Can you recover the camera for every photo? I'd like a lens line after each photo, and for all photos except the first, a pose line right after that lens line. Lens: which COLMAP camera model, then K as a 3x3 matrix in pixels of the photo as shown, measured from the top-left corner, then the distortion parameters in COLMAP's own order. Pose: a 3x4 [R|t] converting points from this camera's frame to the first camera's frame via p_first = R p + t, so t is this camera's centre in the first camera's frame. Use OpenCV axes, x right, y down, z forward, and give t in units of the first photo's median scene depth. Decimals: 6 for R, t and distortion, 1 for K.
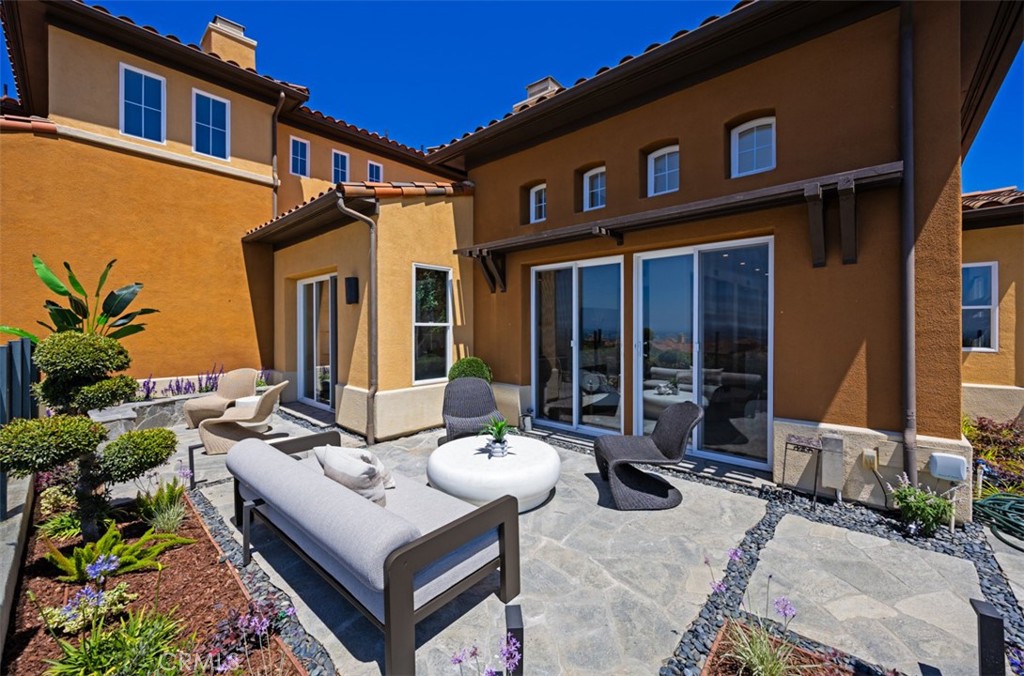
lens RADIAL K [[396.4, 0, 514.2], [0, 396.4, 334.5], [0, 0, 1]] dist [0.004855, -0.000253]
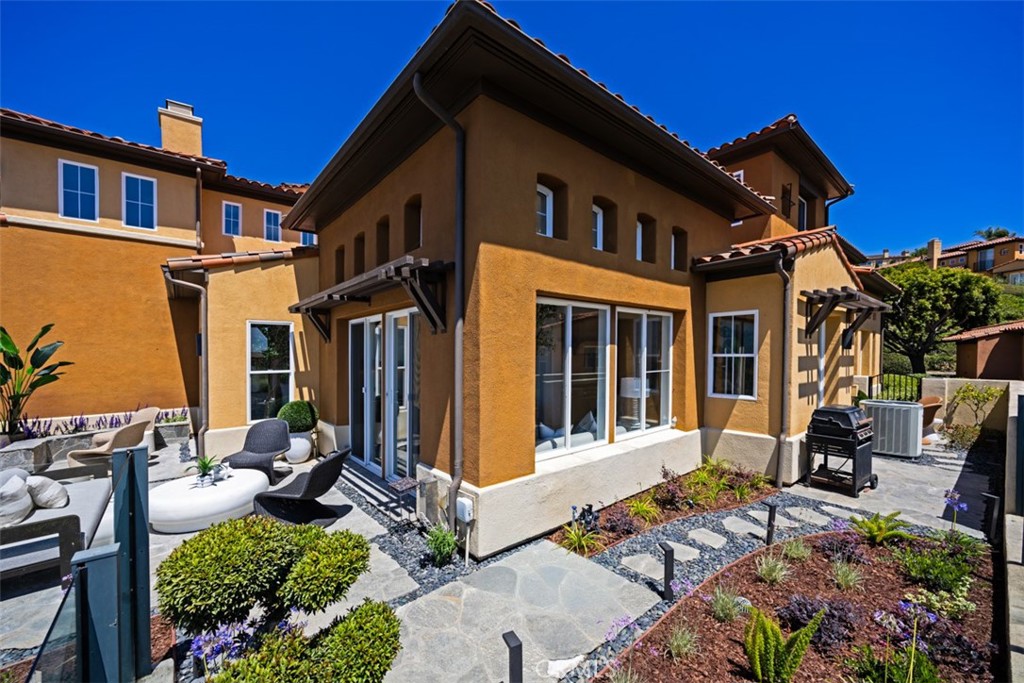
lens RADIAL K [[396.4, 0, 473.4], [0, 396.4, 372.4], [0, 0, 1]] dist [0.004855, -0.000253]
pose [[0.990544, -0.004837, -0.137110, 0.443377], [0.007192, 0.999835, 0.016687, -0.032755], [0.137007, -0.017516, 0.990415, -0.057147]]
